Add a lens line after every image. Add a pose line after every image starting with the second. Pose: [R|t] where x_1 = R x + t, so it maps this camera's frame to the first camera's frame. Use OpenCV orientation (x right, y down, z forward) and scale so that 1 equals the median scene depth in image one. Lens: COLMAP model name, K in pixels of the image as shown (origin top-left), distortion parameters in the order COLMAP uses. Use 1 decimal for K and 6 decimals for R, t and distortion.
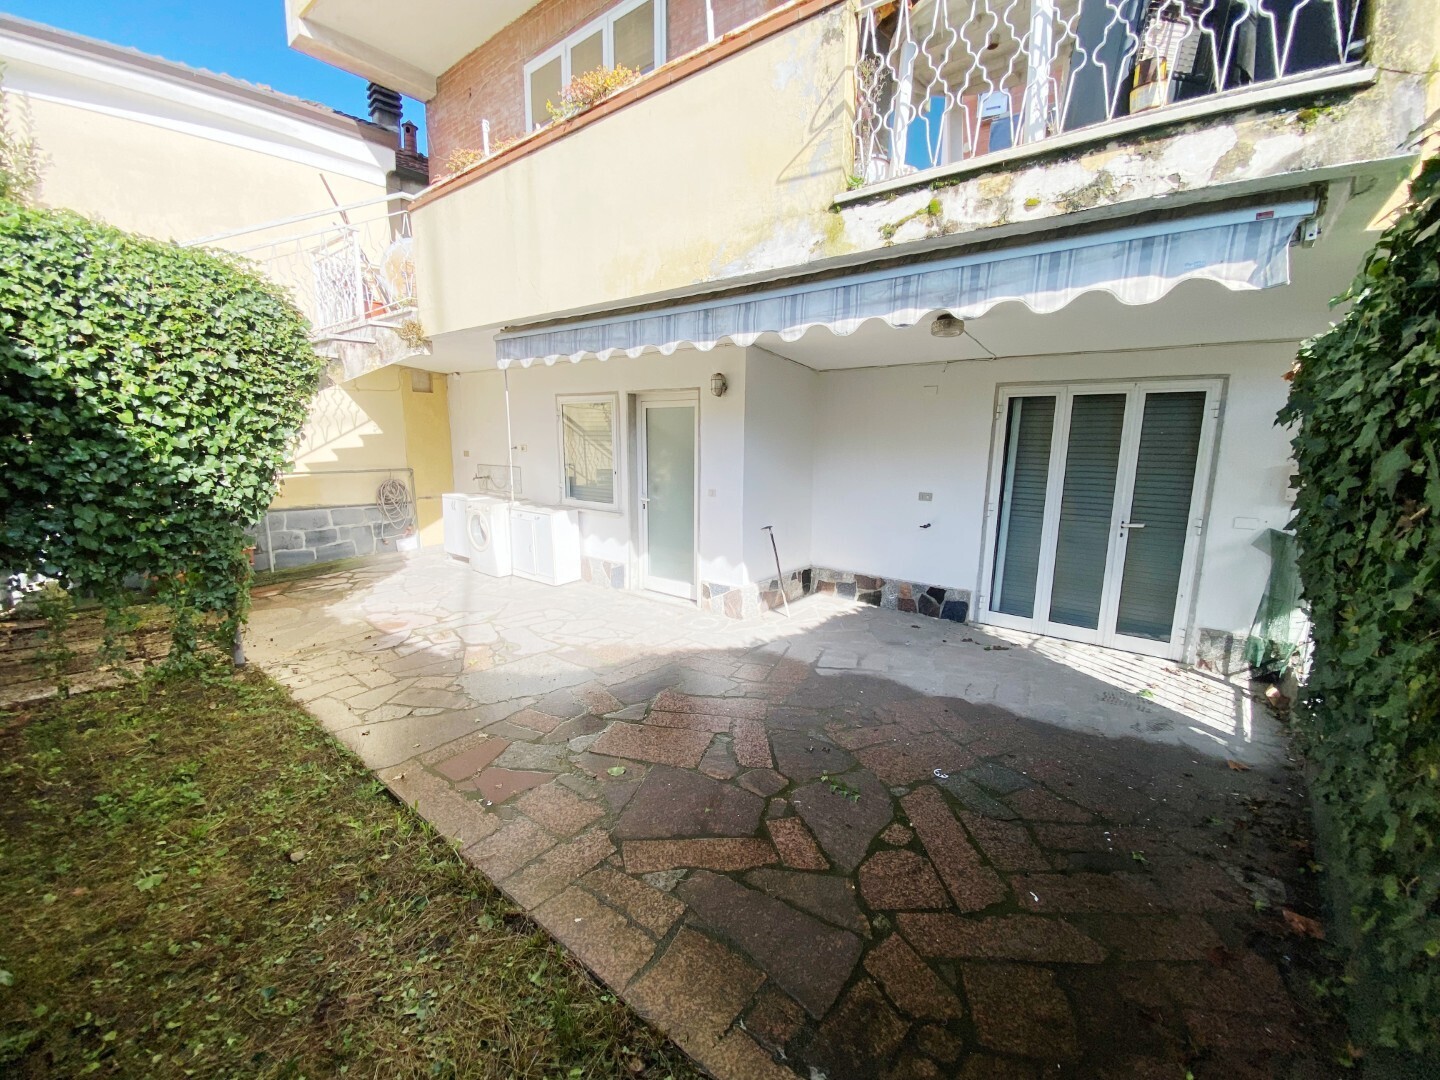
lens RADIAL K [[585.7, 0, 716.4], [0, 585.7, 541.6], [0, 0, 1]] dist [0.029131, -0.021762]
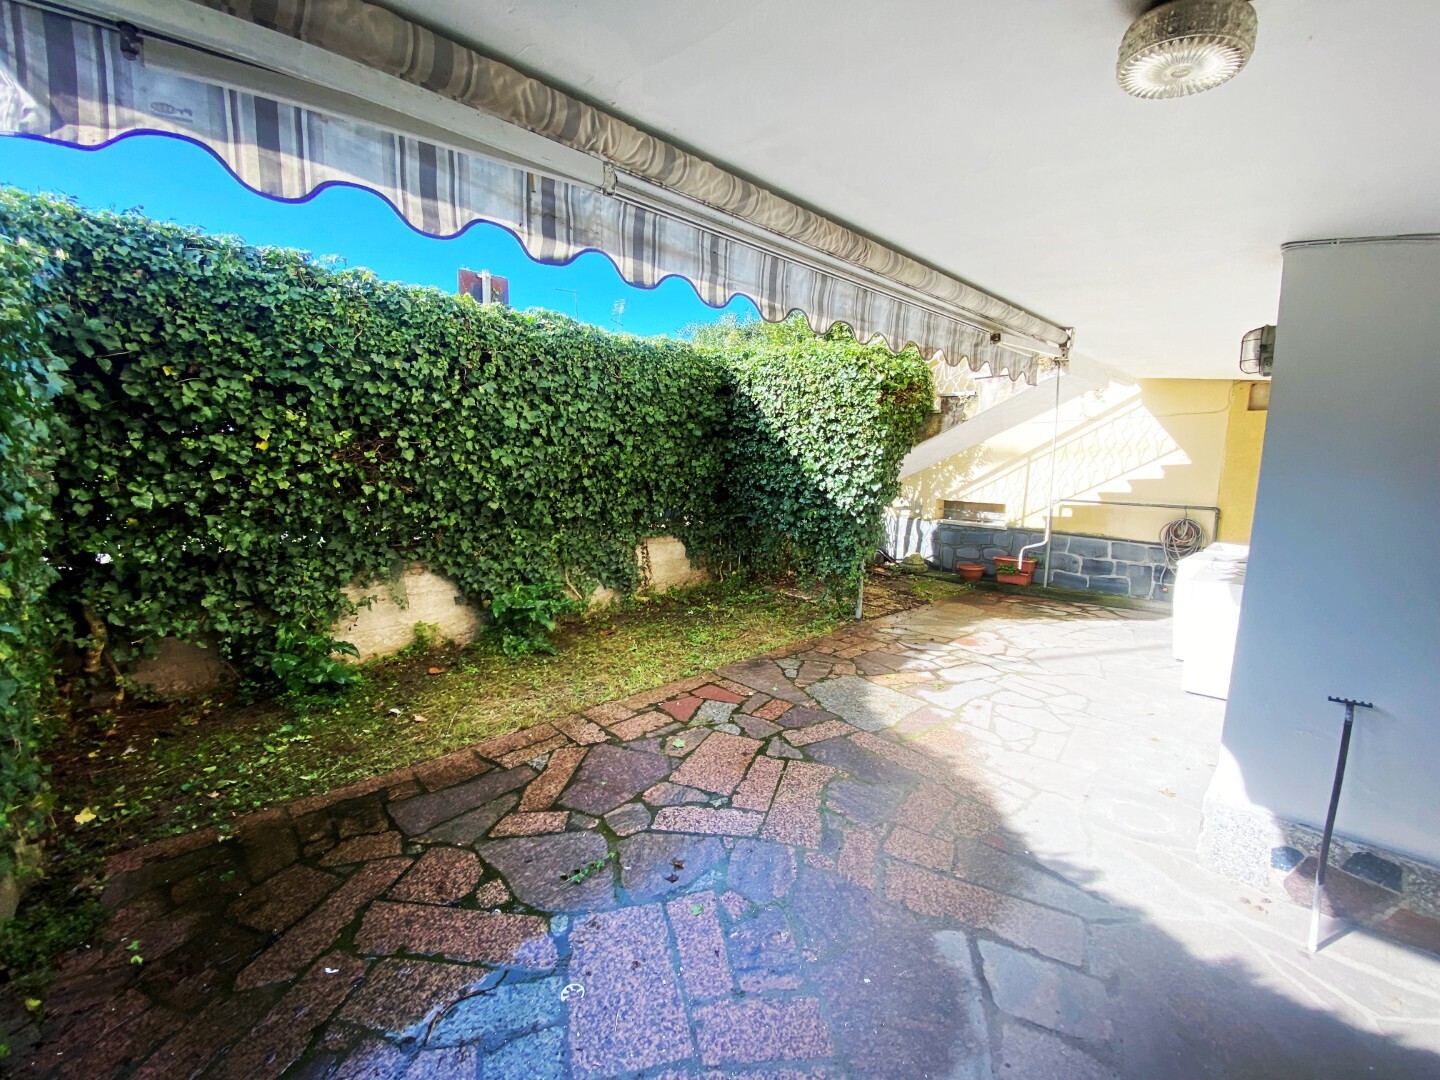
lens RADIAL K [[585.7, 0, 716.4], [0, 585.7, 541.6], [0, 0, 1]] dist [0.029131, -0.021762]
pose [[-0.139200, 0.130573, -0.981618, 0.536603], [-0.188837, 0.969579, 0.155750, -0.114312], [0.972093, 0.207046, -0.110308, 0.659879]]
